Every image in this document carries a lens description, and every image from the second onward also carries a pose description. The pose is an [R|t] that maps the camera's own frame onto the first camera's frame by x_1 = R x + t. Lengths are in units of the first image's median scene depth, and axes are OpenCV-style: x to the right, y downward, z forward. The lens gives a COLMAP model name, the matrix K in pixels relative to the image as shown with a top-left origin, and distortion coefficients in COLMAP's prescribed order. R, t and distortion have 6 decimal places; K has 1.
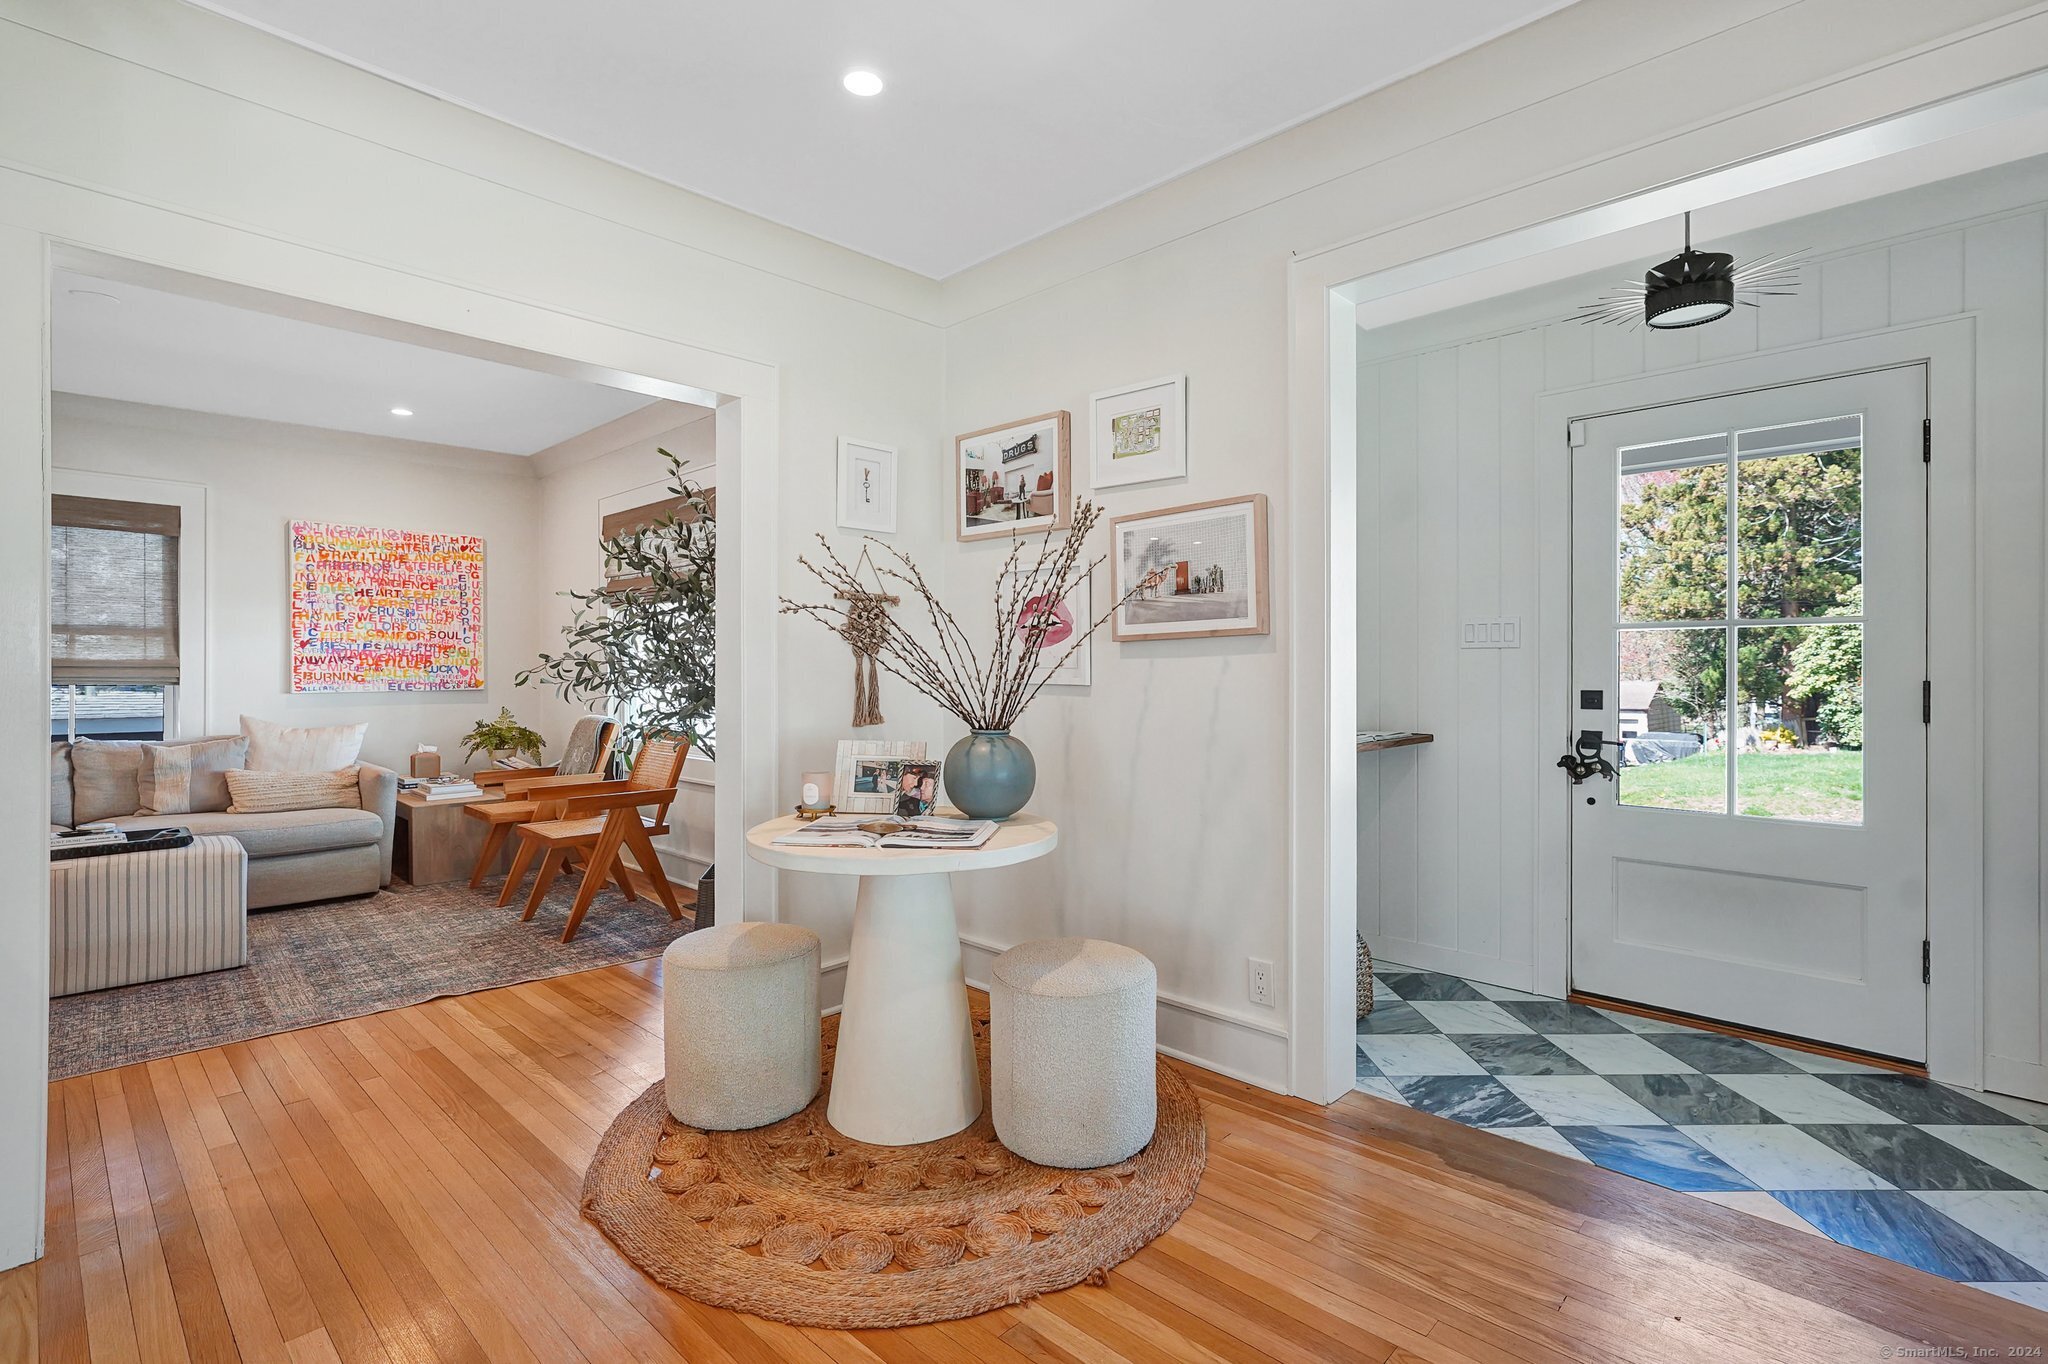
lens RADIAL K [[949.0, 0, 1024.0], [0, 949.0, 675.7], [0, 0, 1]] dist [-0.002063, 0.000514]
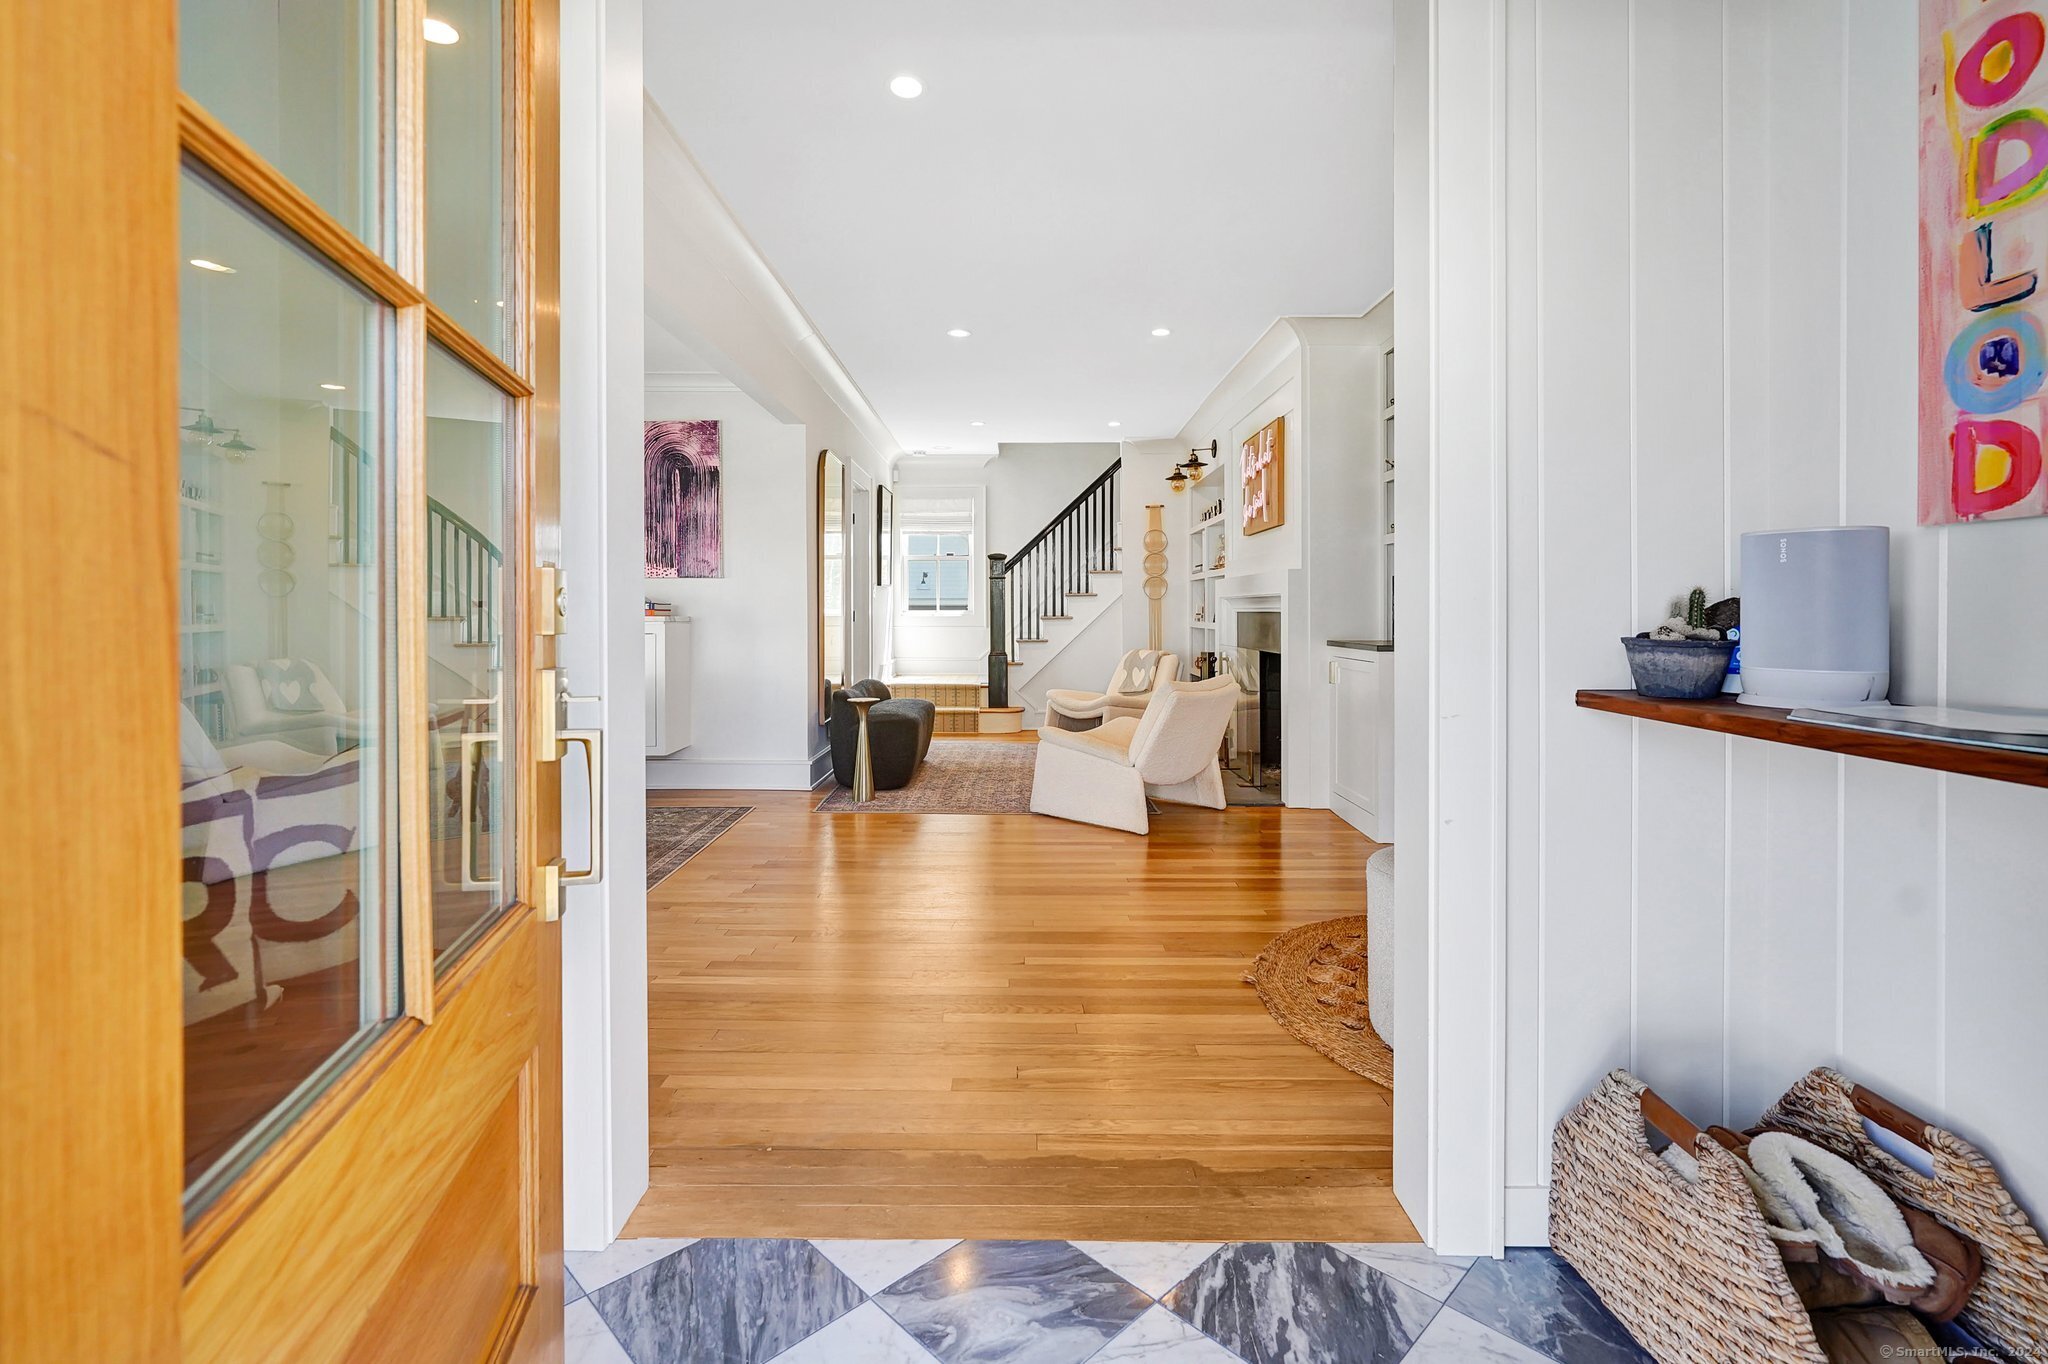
lens RADIAL K [[949.0, 0, 1020.2], [0, 949.0, 617.4], [0, 0, 1]] dist [-0.002063, 0.000514]
pose [[-0.720469, -0.000114, -0.693487, 0.562075], [-0.004541, 0.999979, 0.004553, 0.025499], [0.693472, 0.006429, -0.720455, 0.746444]]
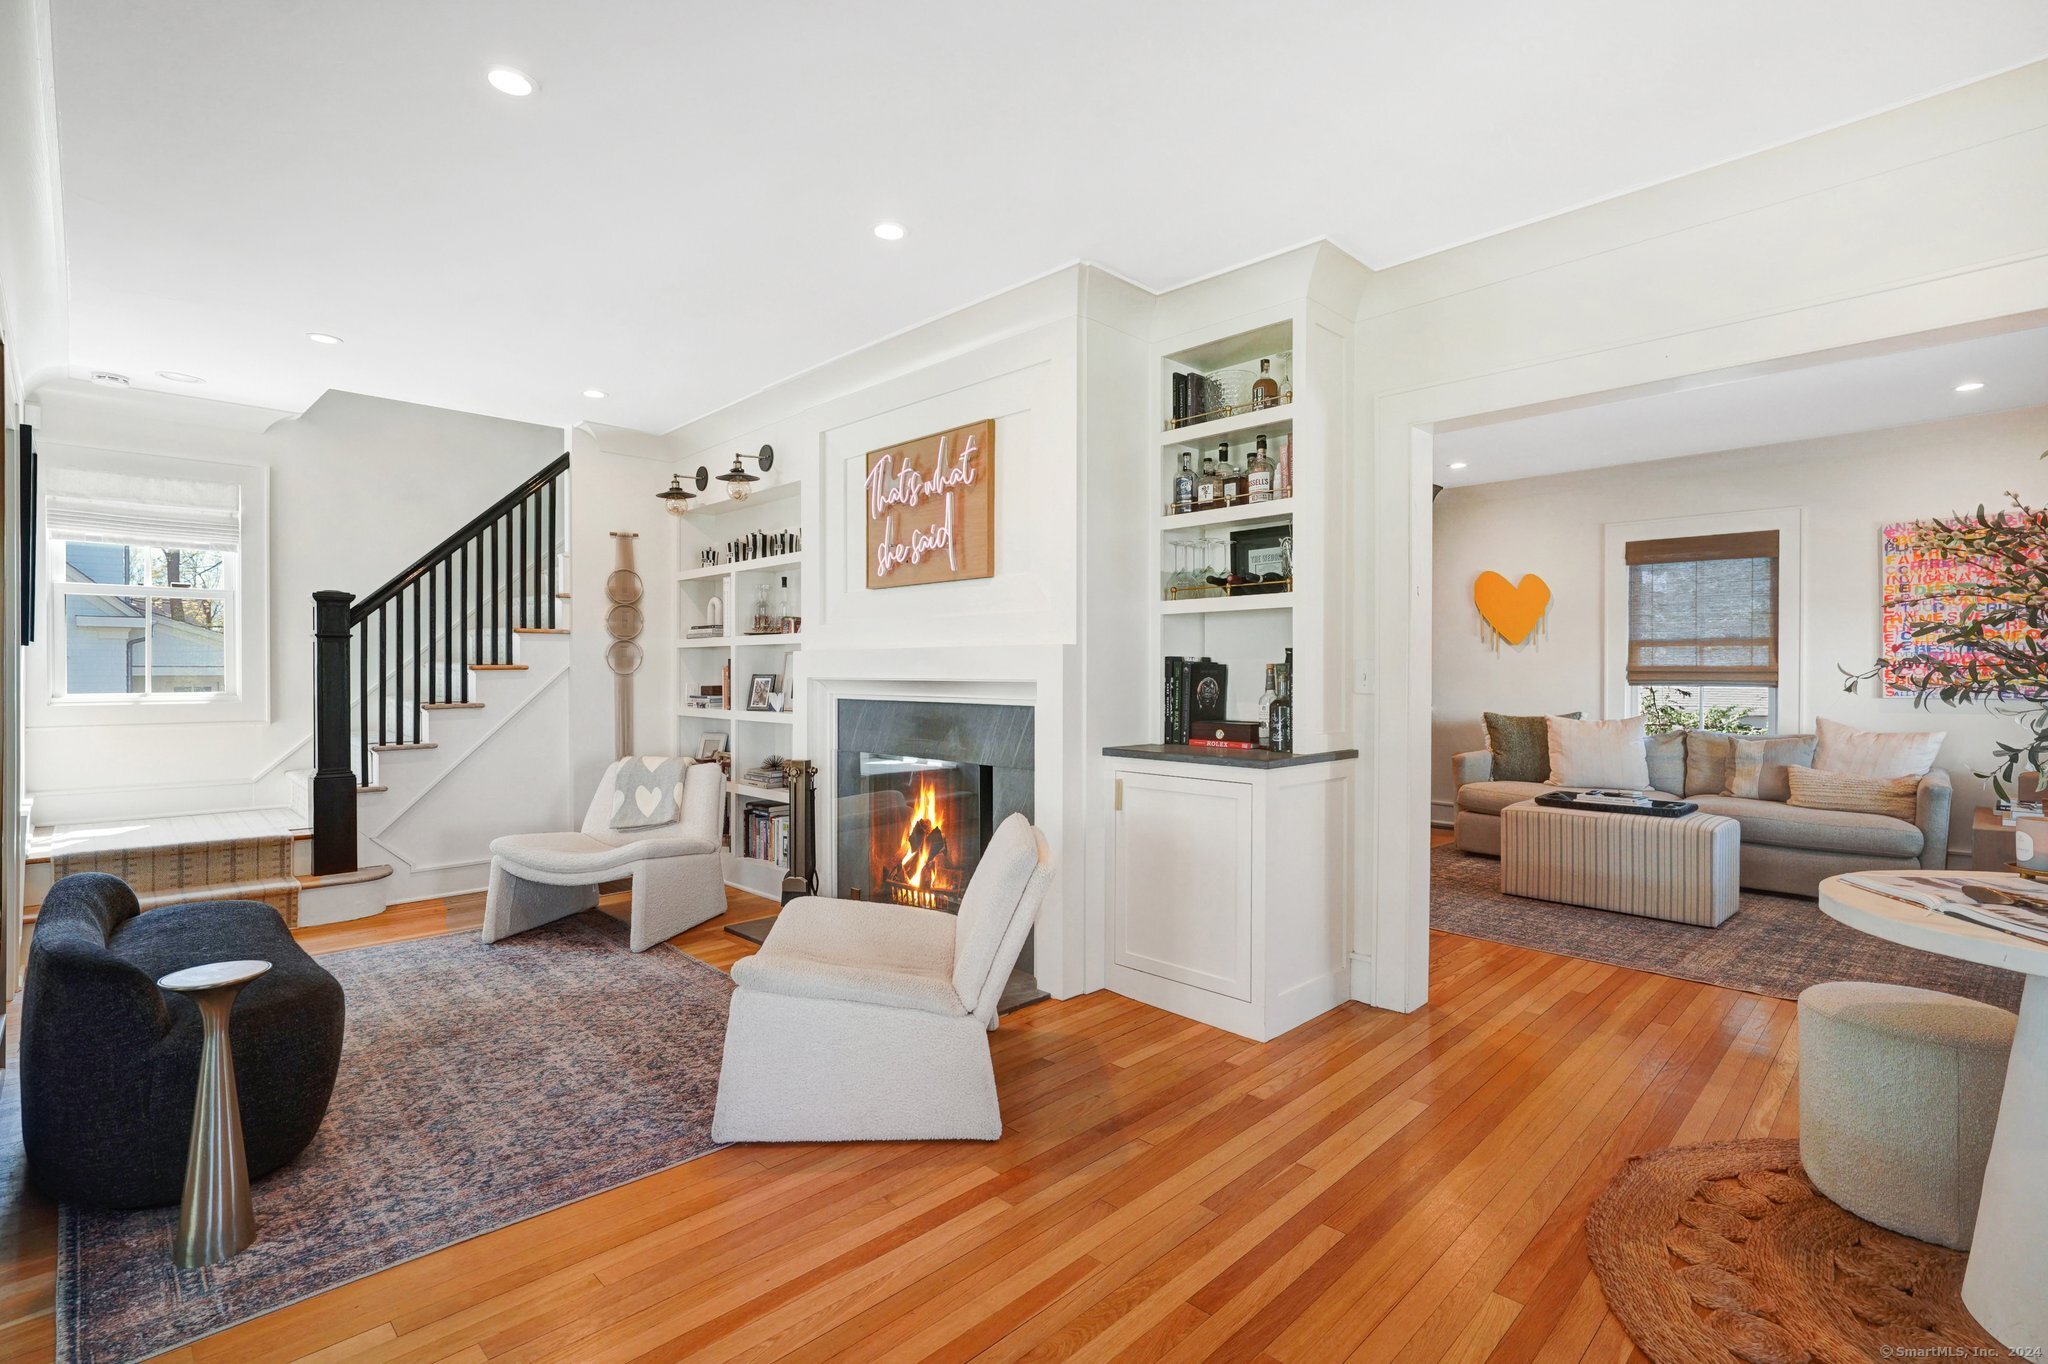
lens RADIAL K [[955.0, 0, 1021.7], [0, 955.0, 674.0], [0, 0, 1]] dist [0.013903, 0.000281]
pose [[-0.030065, -0.000684, -0.999548, 0.313671], [-0.002830, 0.999996, -0.000599, -0.003734], [0.999544, 0.002810, -0.030067, 0.143118]]
